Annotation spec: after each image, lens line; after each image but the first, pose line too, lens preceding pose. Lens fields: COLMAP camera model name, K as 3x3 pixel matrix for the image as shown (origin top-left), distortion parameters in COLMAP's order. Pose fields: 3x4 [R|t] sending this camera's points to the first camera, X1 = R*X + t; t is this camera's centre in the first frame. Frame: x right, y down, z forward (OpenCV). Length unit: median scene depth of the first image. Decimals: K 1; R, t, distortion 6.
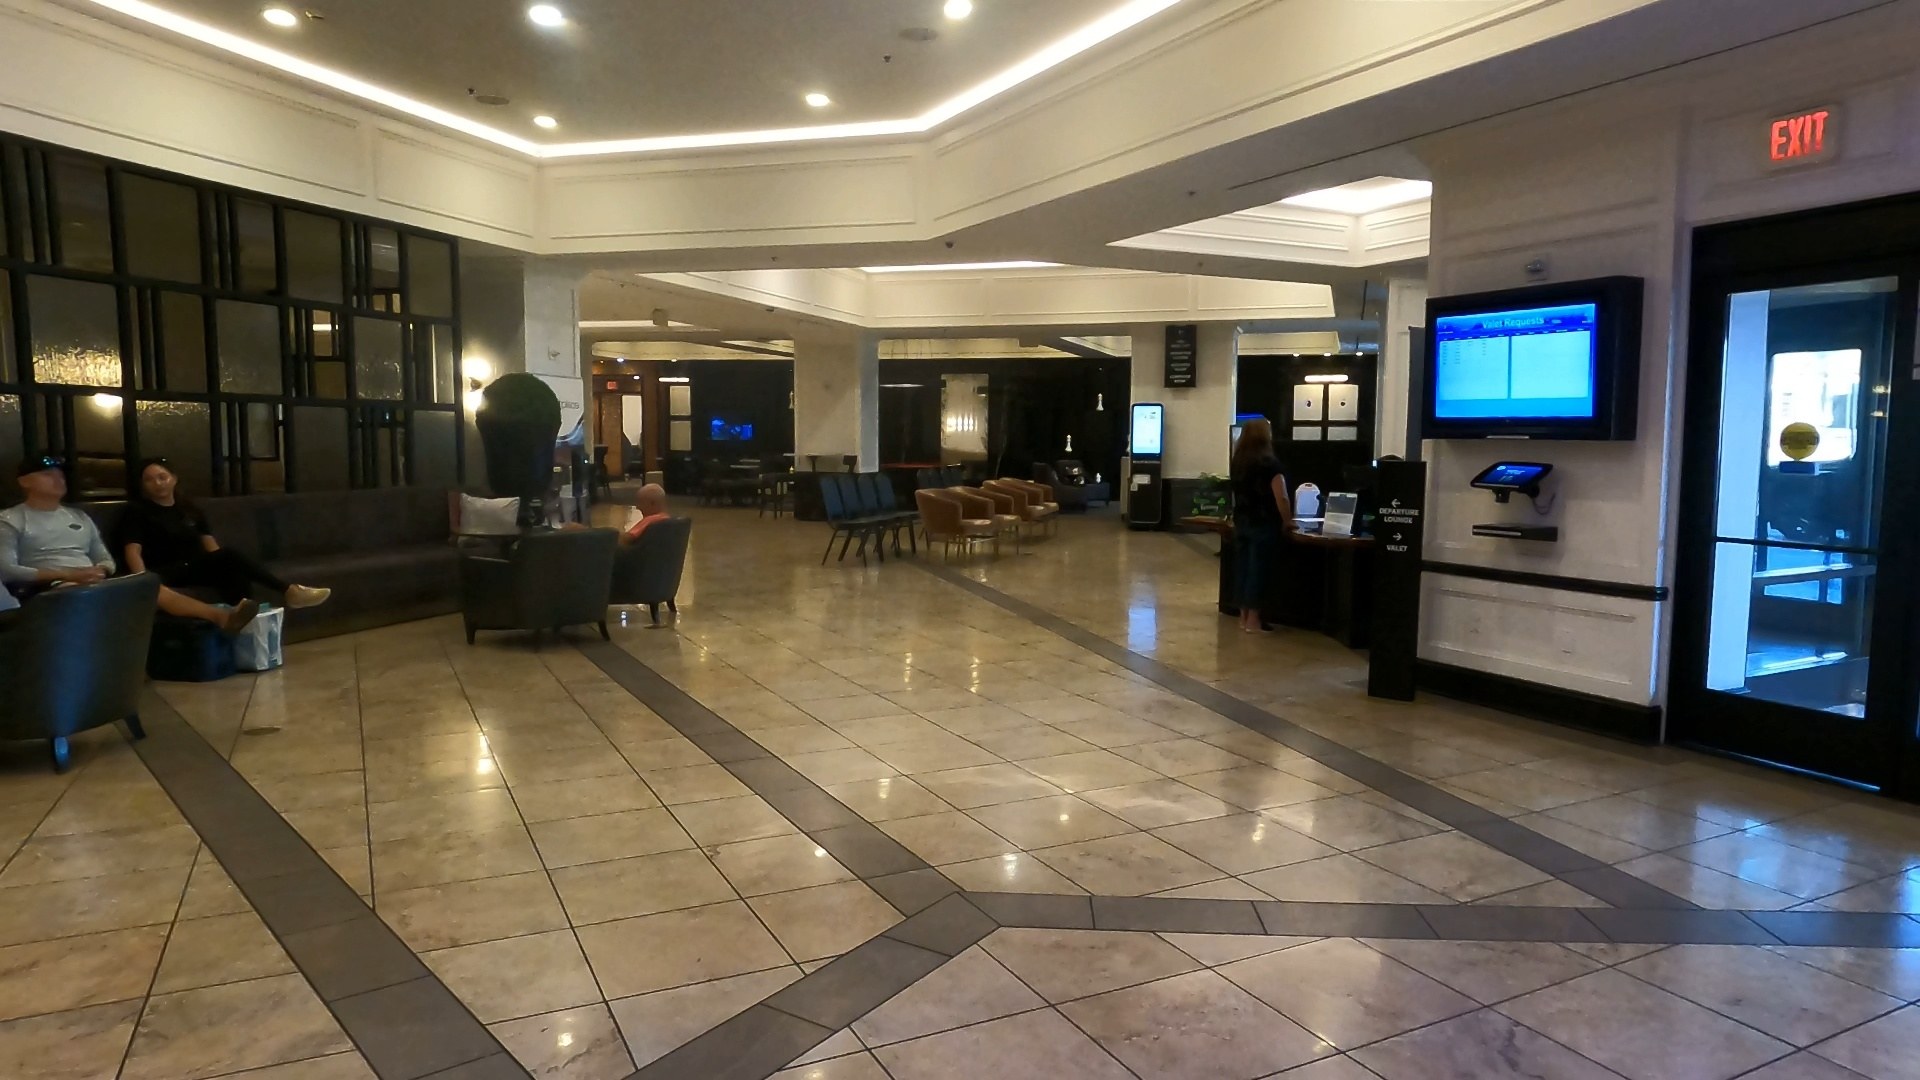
lens RADIAL K [[1202.7, 0, 960.0], [0, 1202.7, 540.0], [0, 0, 1]] dist [-0.005558, -0.094493]
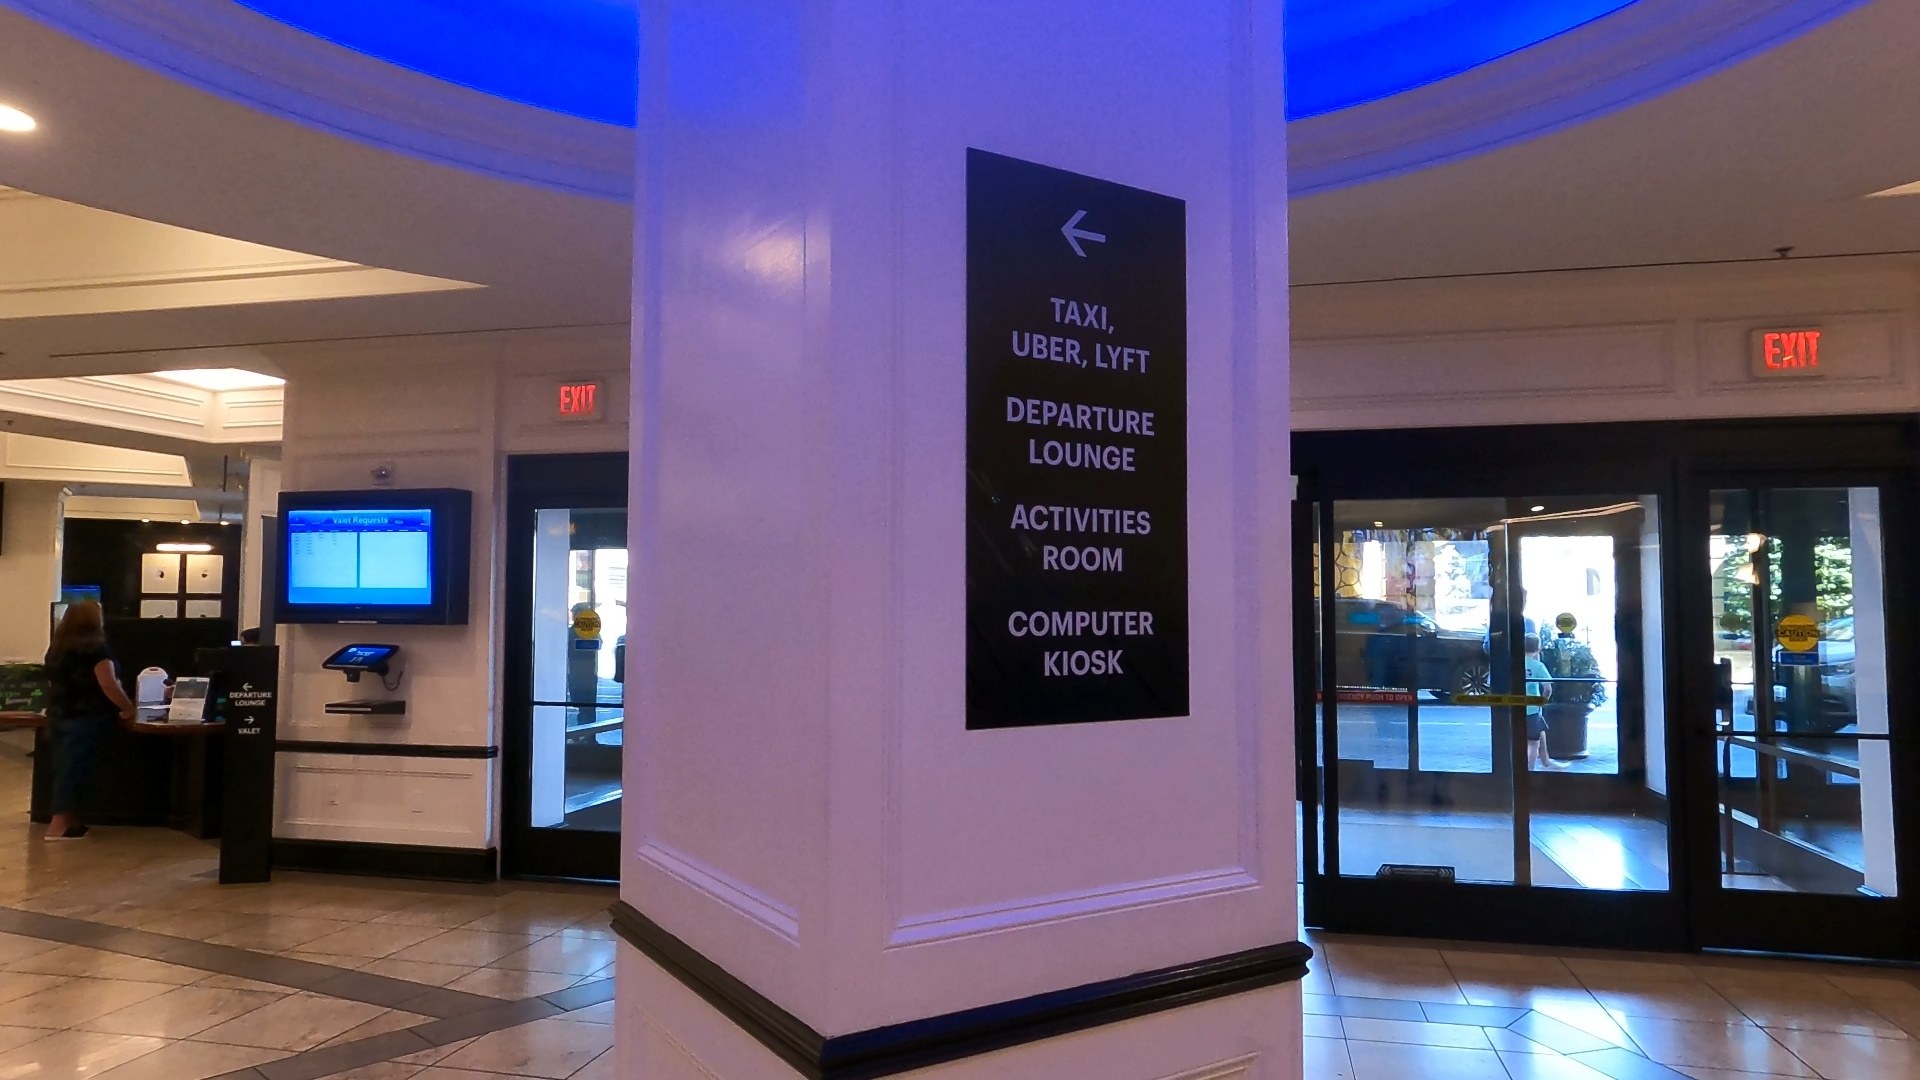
lens RADIAL K [[1187.9, 0, 969.2], [0, 1187.9, 553.9], [0, 0, 1]] dist [-0.019343, 0.017650]
pose [[0.638116, 0.034232, 0.769179, -0.024881], [0.067198, 0.992723, -0.099928, -0.001124], [-0.767002, 0.115453, 0.631172, -0.128910]]
